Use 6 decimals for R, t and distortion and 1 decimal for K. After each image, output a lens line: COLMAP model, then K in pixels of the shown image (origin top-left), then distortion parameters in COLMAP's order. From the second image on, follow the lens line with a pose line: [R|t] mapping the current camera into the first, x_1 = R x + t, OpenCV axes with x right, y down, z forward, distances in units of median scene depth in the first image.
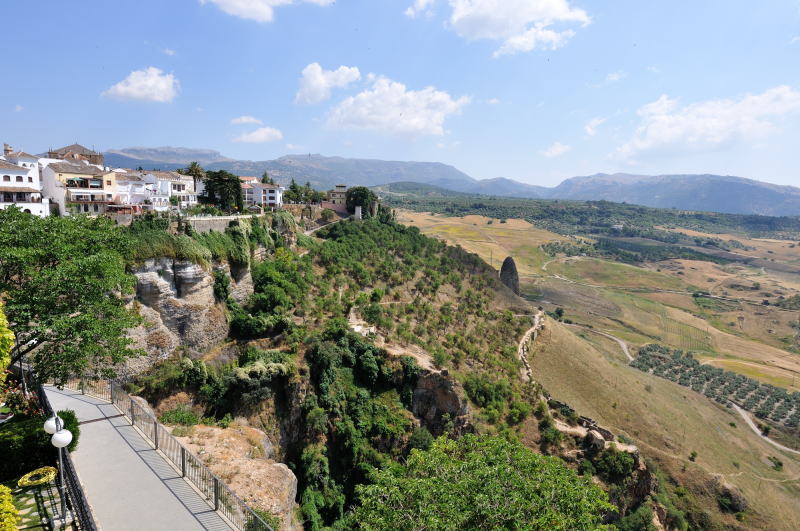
lens RADIAL K [[479.3, 0, 406.7], [0, 479.3, 267.0], [0, 0, 1]] dist [0.032218, -0.028792]
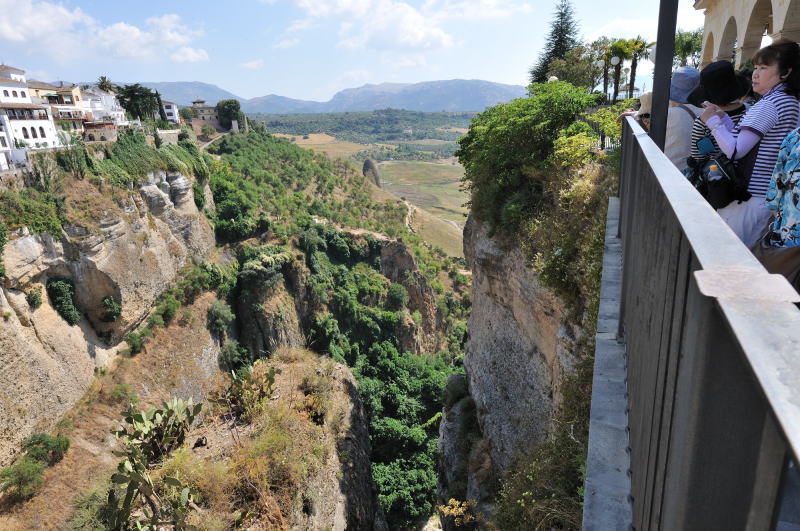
lens RADIAL K [[479.3, 0, 412.6], [0, 479.3, 261.4], [0, 0, 1]] dist [0.032218, -0.028792]
pose [[0.892282, -0.209401, 0.399981, -0.415973], [0.146441, 0.972271, 0.182329, 0.053588], [-0.427070, -0.104115, 0.898205, -0.148361]]
